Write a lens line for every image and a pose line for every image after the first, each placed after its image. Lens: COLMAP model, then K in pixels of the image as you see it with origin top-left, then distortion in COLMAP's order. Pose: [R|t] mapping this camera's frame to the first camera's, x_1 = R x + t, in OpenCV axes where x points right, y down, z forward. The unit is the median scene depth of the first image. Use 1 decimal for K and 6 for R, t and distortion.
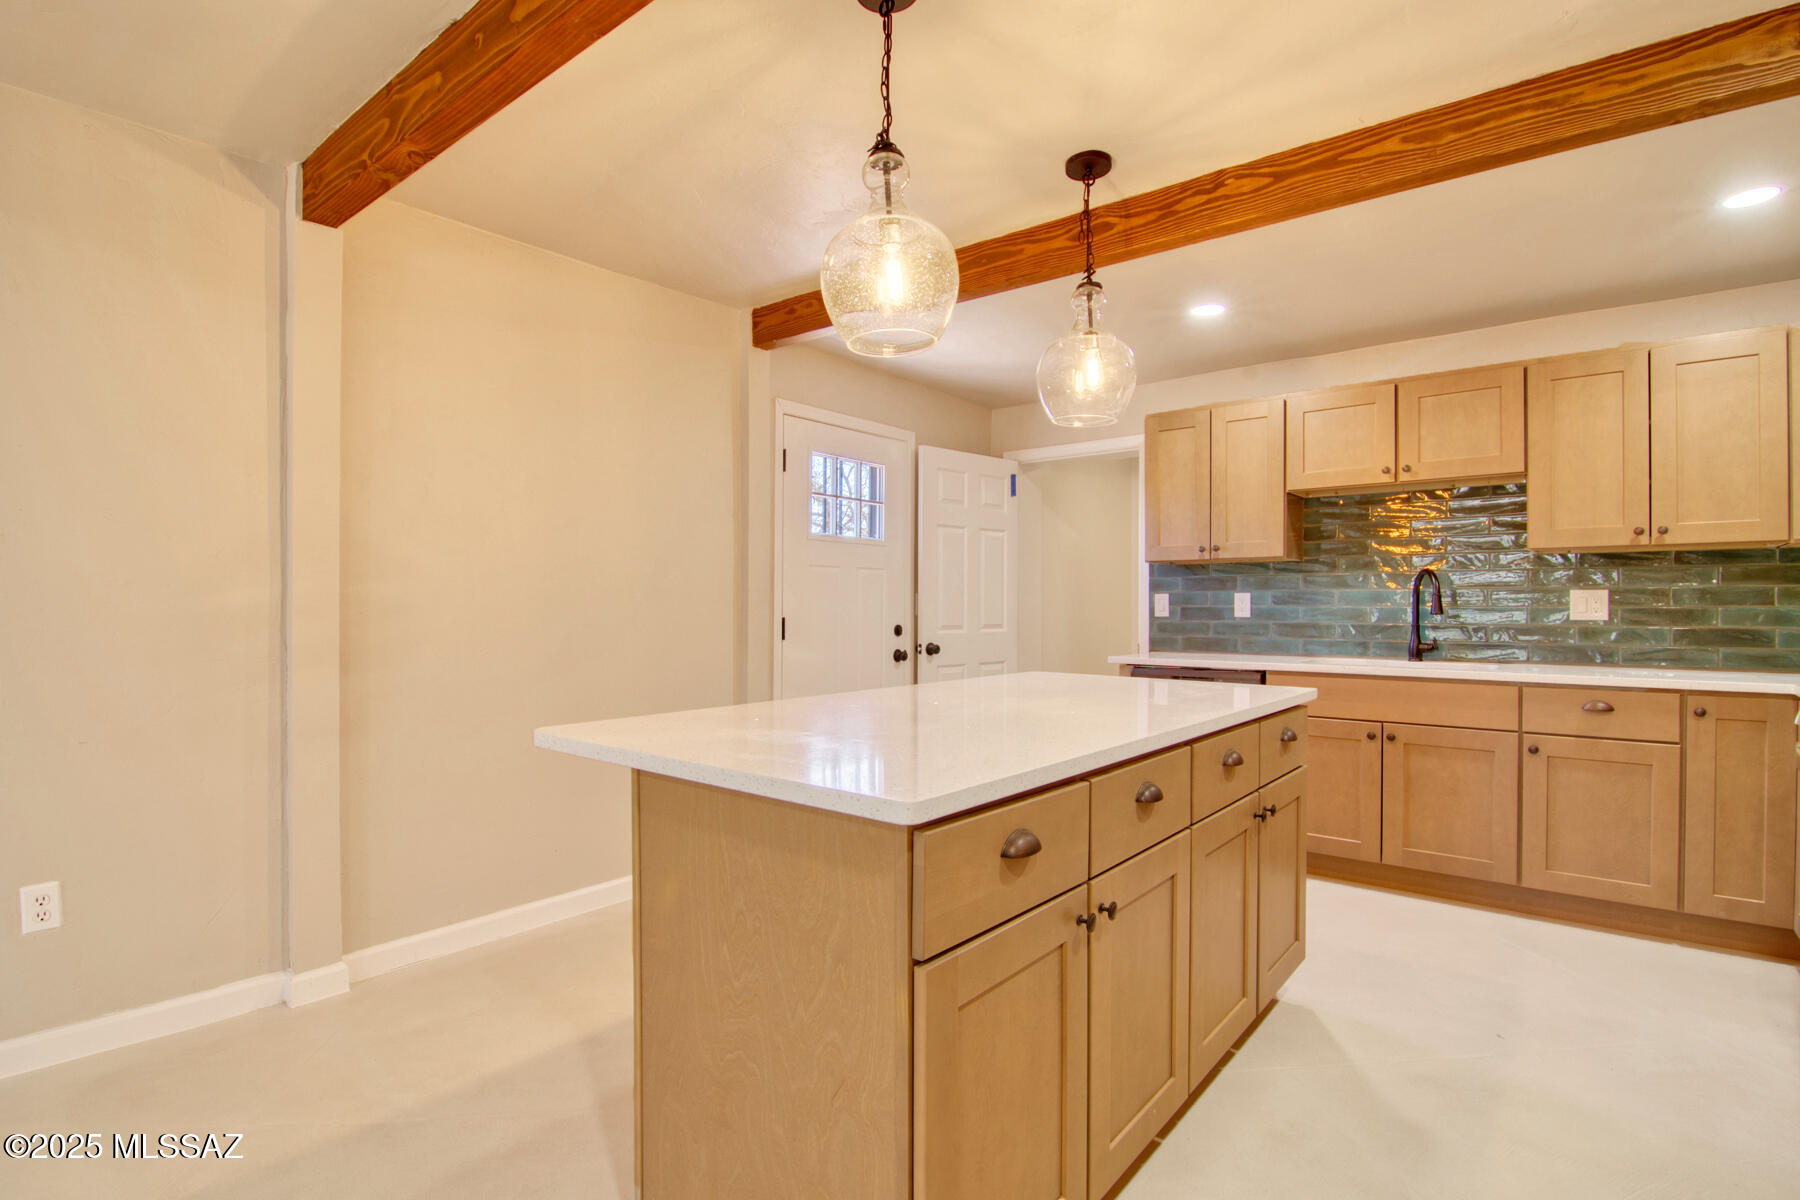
lens RADIAL K [[866.1, 0, 897.7], [0, 866.1, 609.7], [0, 0, 1]] dist [-0.001602, -0.013256]
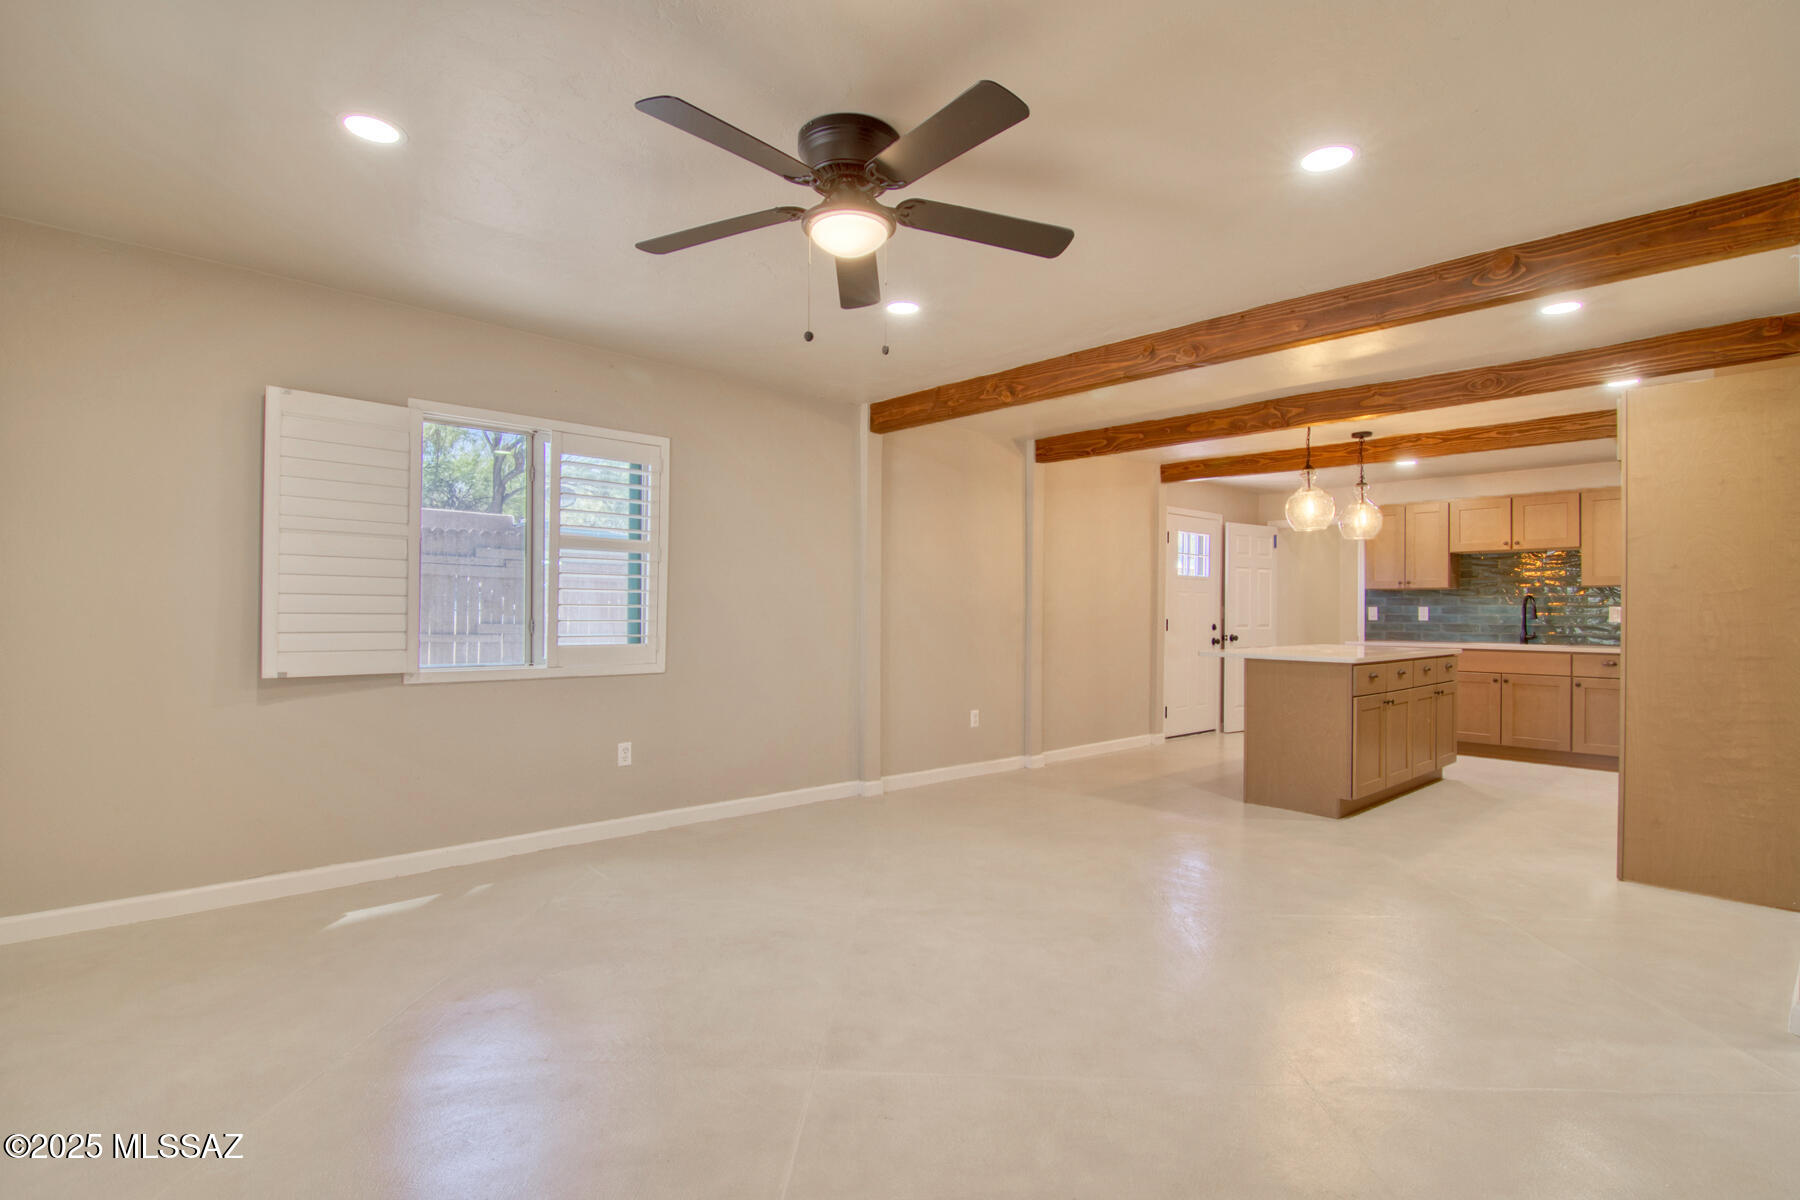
lens RADIAL K [[866.1, 0, 897.7], [0, 866.1, 609.7], [0, 0, 1]] dist [-0.001602, -0.013256]
pose [[0.988457, 0.004138, -0.151443, -0.473563], [-0.005267, 0.999961, -0.007053, 0.005423], [0.151407, 0.007769, 0.988441, -1.085589]]
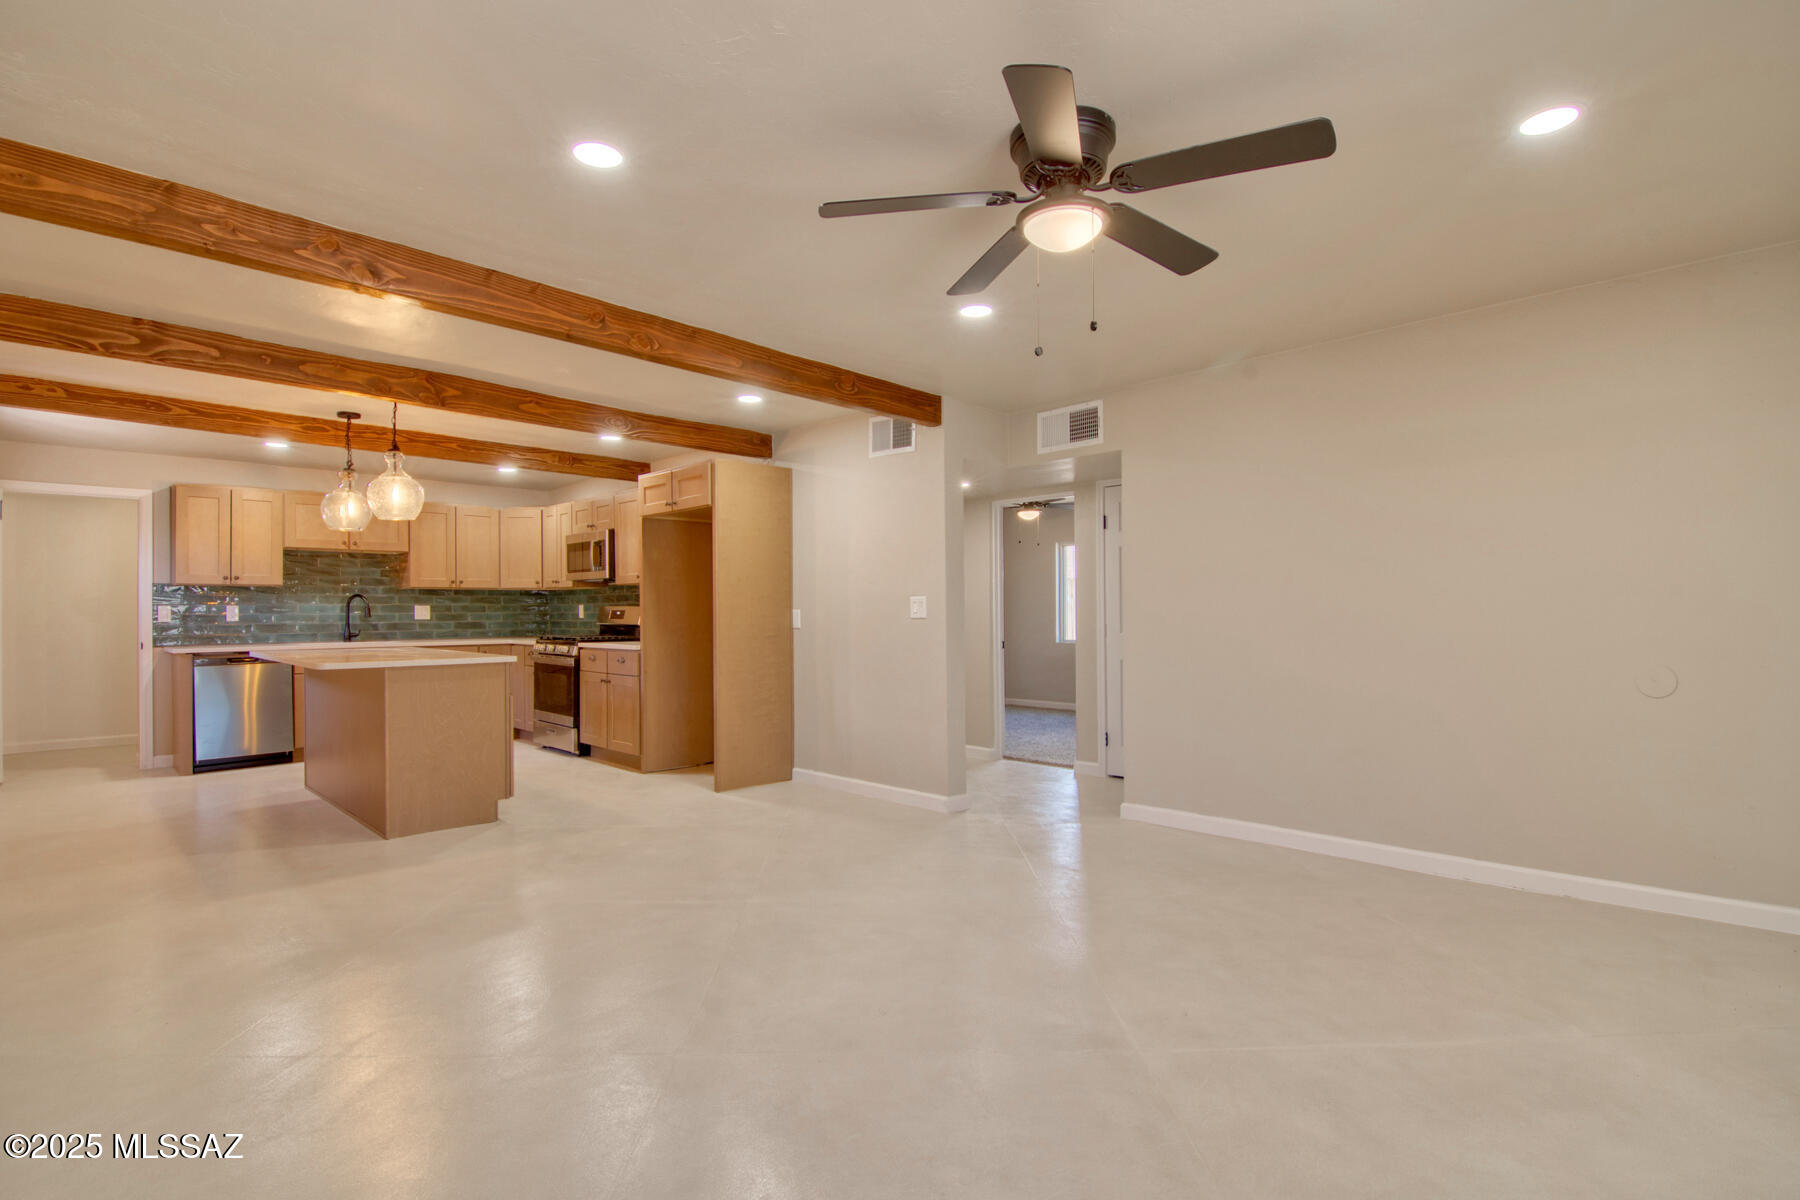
lens RADIAL K [[866.1, 0, 897.7], [0, 866.1, 609.7], [0, 0, 1]] dist [-0.001602, -0.013256]
pose [[0.090074, -0.000640, 0.995935, -1.242578], [0.010076, 0.999949, -0.000268, 0.000565], [-0.995884, 0.010059, 0.090076, -0.399476]]
